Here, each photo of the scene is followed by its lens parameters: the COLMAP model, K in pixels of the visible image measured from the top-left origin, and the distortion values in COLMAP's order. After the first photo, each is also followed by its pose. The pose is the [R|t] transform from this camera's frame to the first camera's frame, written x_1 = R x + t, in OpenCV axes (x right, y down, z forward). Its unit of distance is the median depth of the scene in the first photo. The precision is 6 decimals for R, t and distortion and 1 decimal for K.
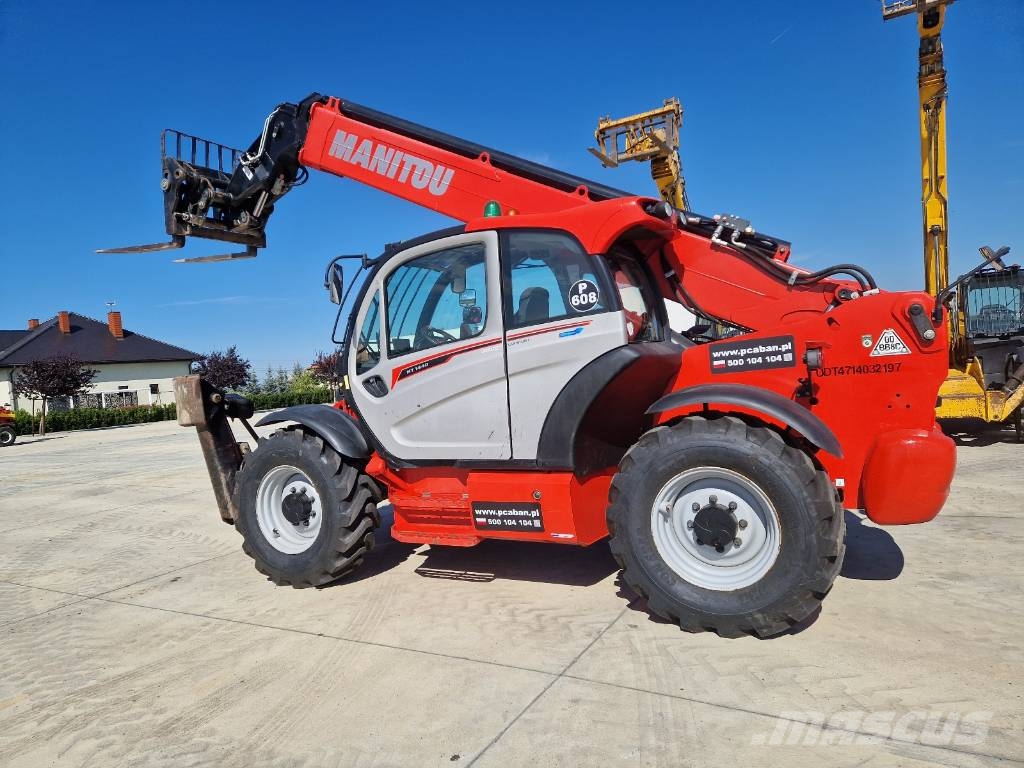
lens RADIAL K [[679.8, 0, 500.9], [0, 679.8, 387.7], [0, 0, 1]] dist [0.082537, -0.070326]
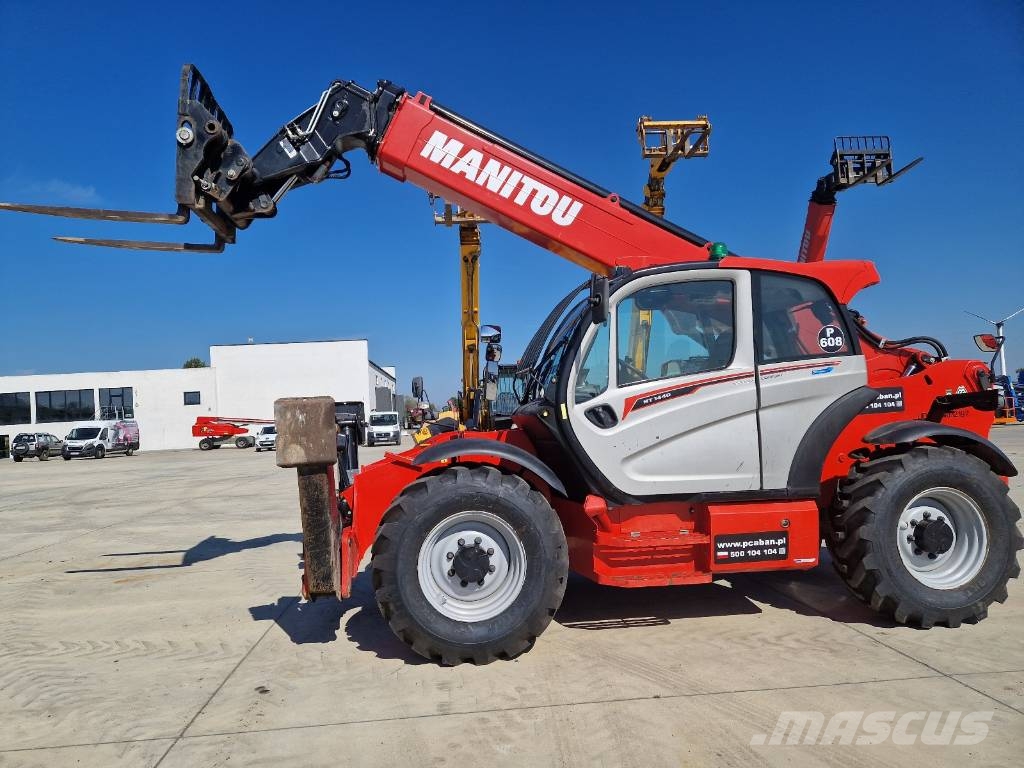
lens RADIAL K [[682.5, 0, 495.4], [0, 682.5, 388.9], [0, 0, 1]] dist [0.080042, -0.070637]
pose [[0.821113, 0.060272, 0.567574, -0.856141], [-0.004993, 0.995129, -0.098452, 0.054485], [-0.570744, 0.078006, 0.817415, 0.338927]]
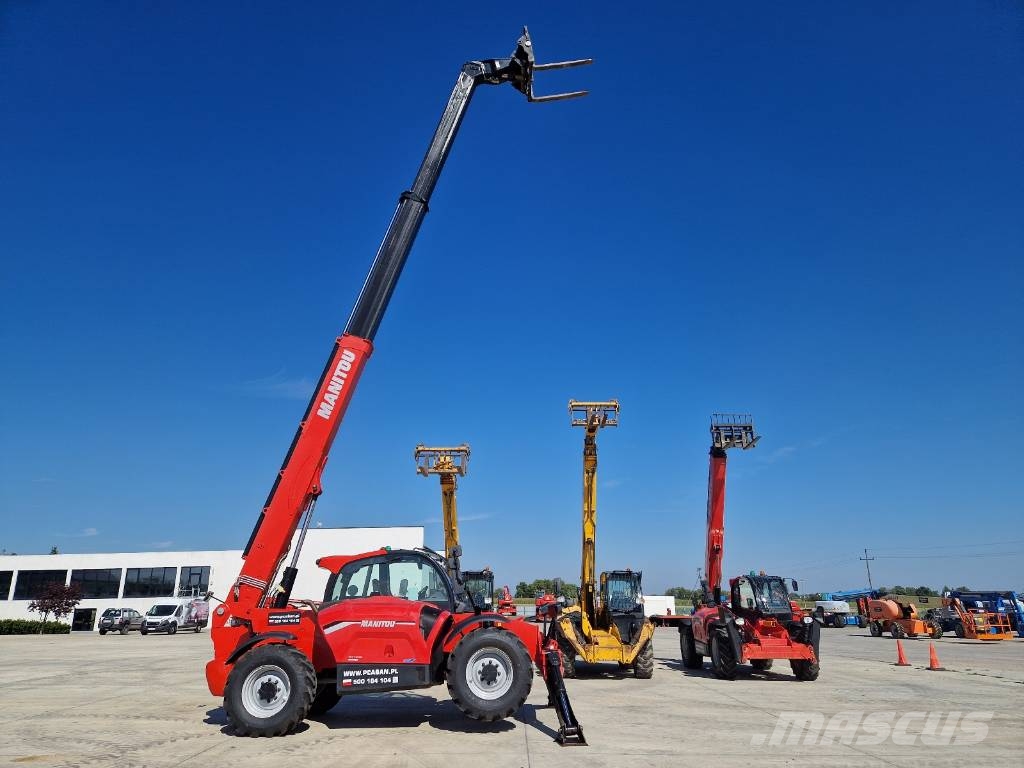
lens RADIAL K [[682.8, 0, 512.2], [0, 682.8, 379.7], [0, 0, 1]] dist [0.075716, -0.065156]
pose [[0.863752, 0.222513, 0.452130, -1.010737], [-0.050354, 0.930850, -0.361917, 0.054774], [-0.501396, 0.289840, 0.815227, -1.010516]]
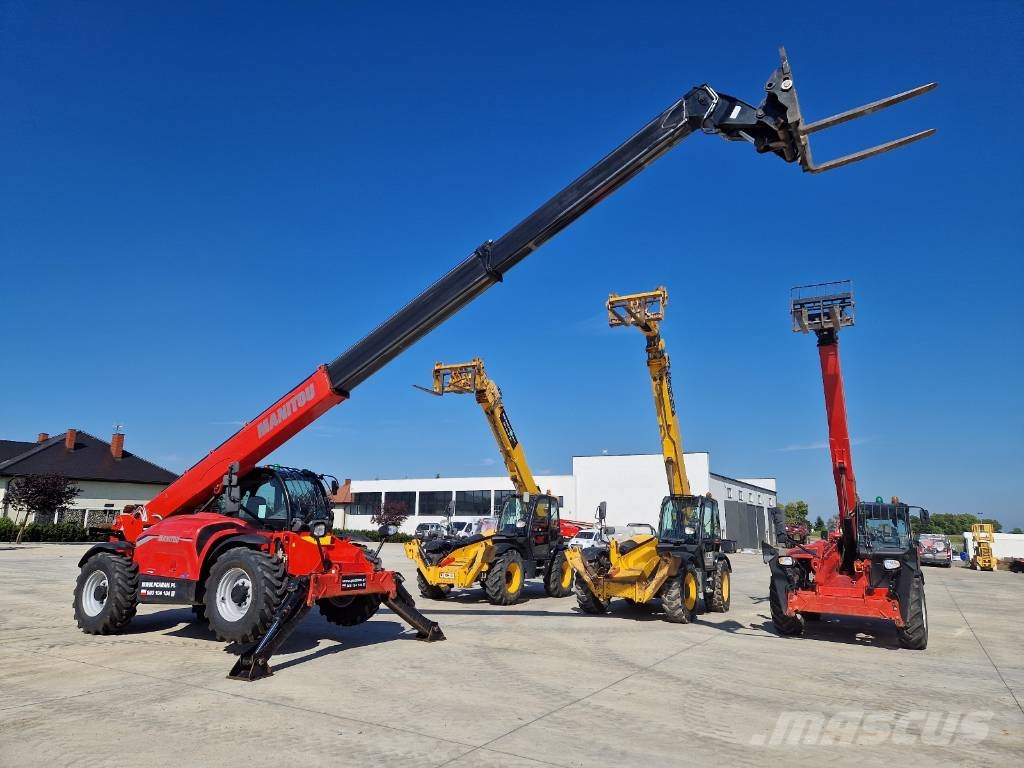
lens RADIAL K [[682.8, 0, 512.2], [0, 682.8, 379.7], [0, 0, 1]] dist [0.075716, -0.065156]
pose [[0.994651, 0.101649, -0.018340, 0.843096], [-0.103152, 0.968349, -0.227289, -0.095396], [-0.005344, 0.227965, 0.973655, -1.055319]]
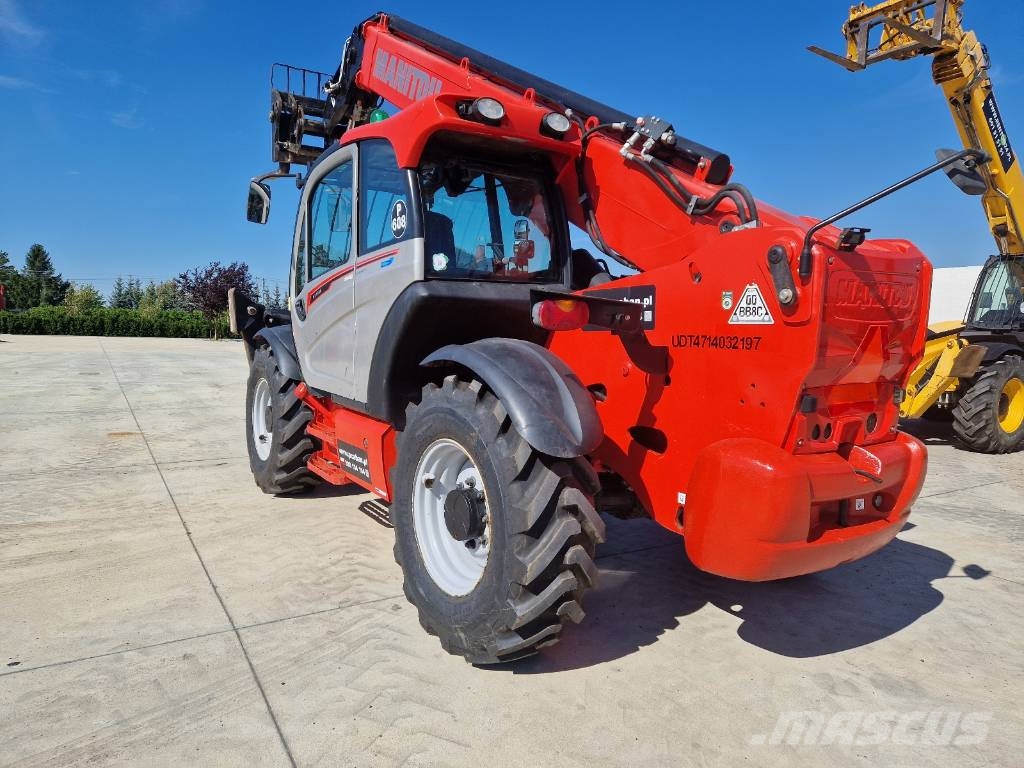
lens RADIAL K [[682.8, 0, 512.2], [0, 682.8, 379.7], [0, 0, 1]] dist [0.075716, -0.065156]
pose [[0.873263, 0.134757, -0.468243, 0.585723], [-0.100879, 0.990175, 0.096830, -0.030281], [0.476691, -0.037322, 0.878278, 0.272942]]
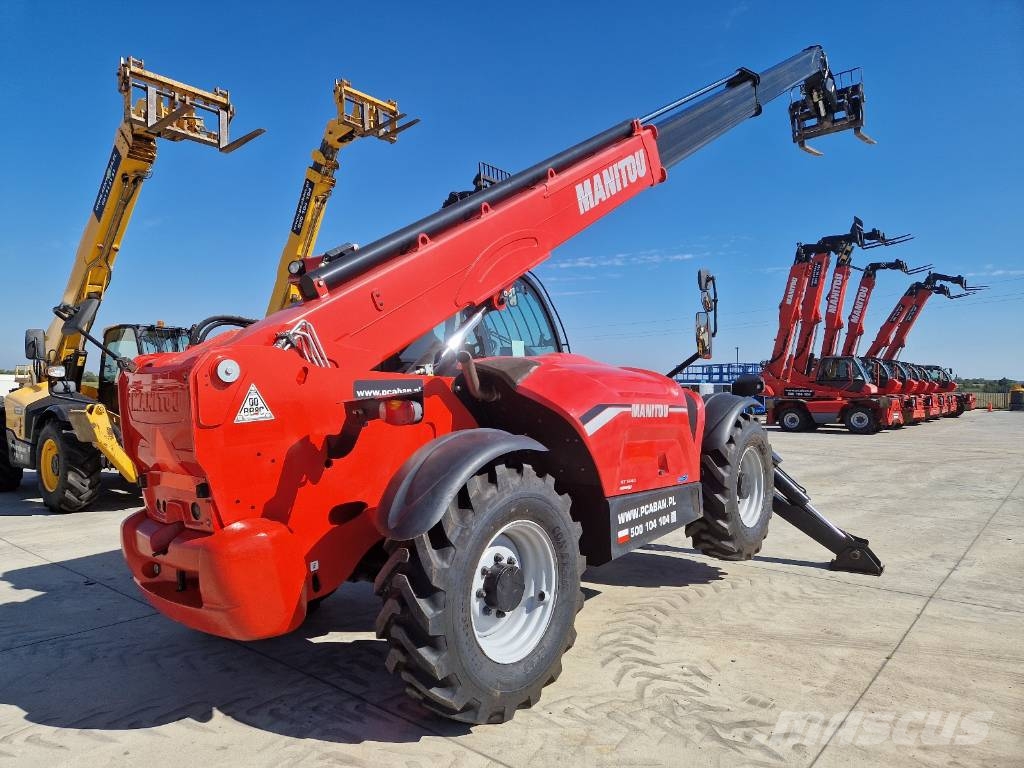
lens RADIAL K [[689.6, 0, 503.8], [0, 689.6, 365.2], [0, 0, 1]] dist [0.076506, -0.063402]
pose [[0.159490, 0.109546, 0.981103, -1.243435], [0.002096, 0.993784, -0.111303, 0.050328], [-0.987197, 0.019808, 0.158269, 1.238996]]
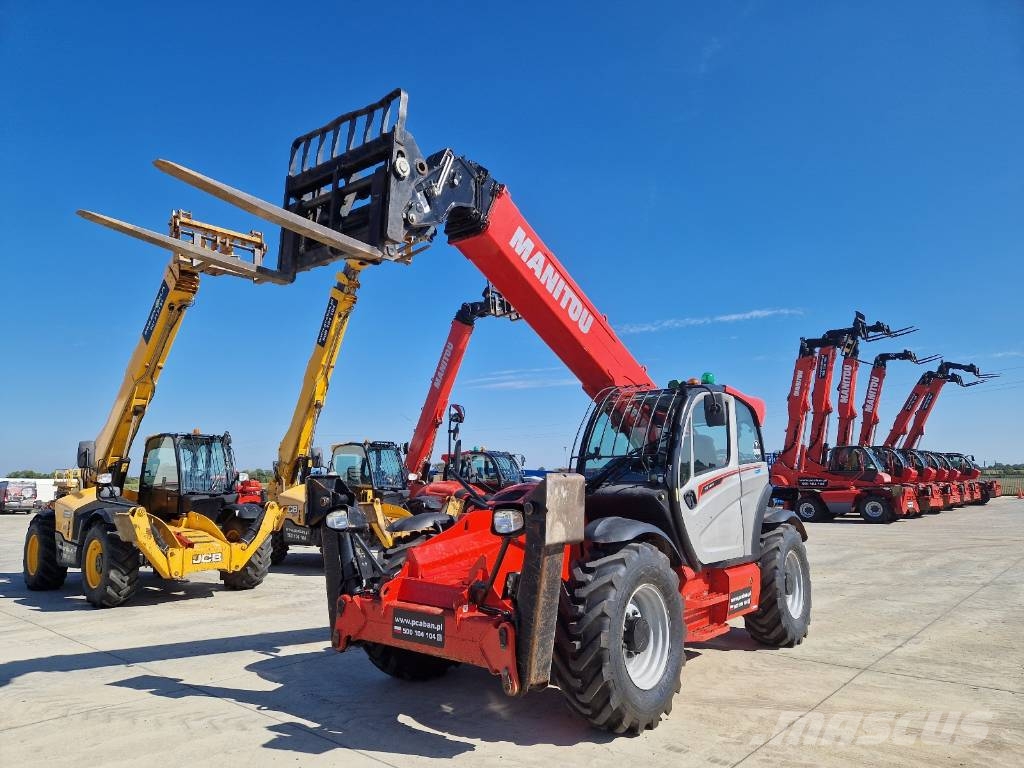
lens RADIAL K [[682.8, 0, 512.2], [0, 682.8, 379.7], [0, 0, 1]] dist [0.075716, -0.065156]
pose [[0.188096, 0.217194, 0.957834, -1.434065], [0.017507, 0.974345, -0.224376, 0.057428], [-0.981995, 0.058973, 0.179468, 1.112742]]
